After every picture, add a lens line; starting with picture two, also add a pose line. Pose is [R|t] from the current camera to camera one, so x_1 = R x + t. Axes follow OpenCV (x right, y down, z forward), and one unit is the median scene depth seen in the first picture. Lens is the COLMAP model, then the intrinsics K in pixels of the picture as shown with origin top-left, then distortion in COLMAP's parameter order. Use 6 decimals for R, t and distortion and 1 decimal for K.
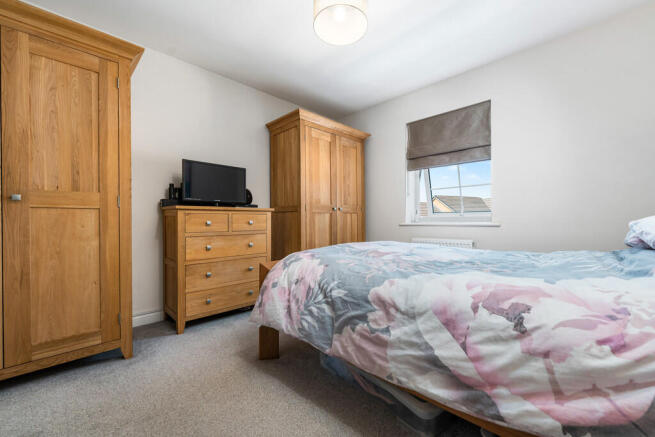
lens RADIAL K [[270.4, 0, 325.4], [0, 270.4, 220.1], [0, 0, 1]] dist [0.002482, -0.000358]
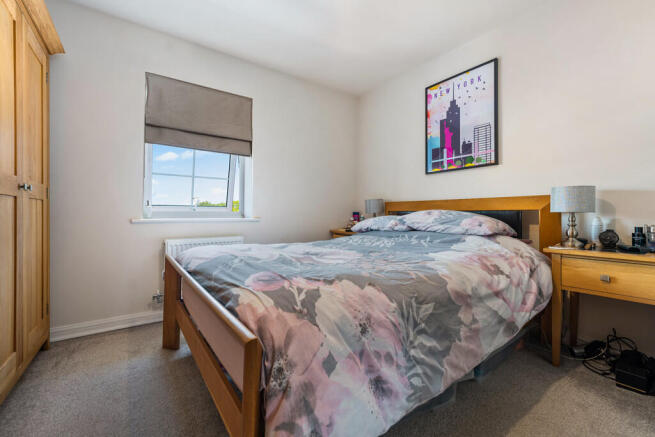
lens RADIAL K [[270.4, 0, 325.8], [0, 270.4, 216.8], [0, 0, 1]] dist [0.002482, -0.000358]
pose [[0.171018, -0.001943, 0.985266, -0.448447], [-0.005537, 0.999980, 0.002933, 0.001834], [-0.985252, -0.005957, 0.171004, 0.677569]]
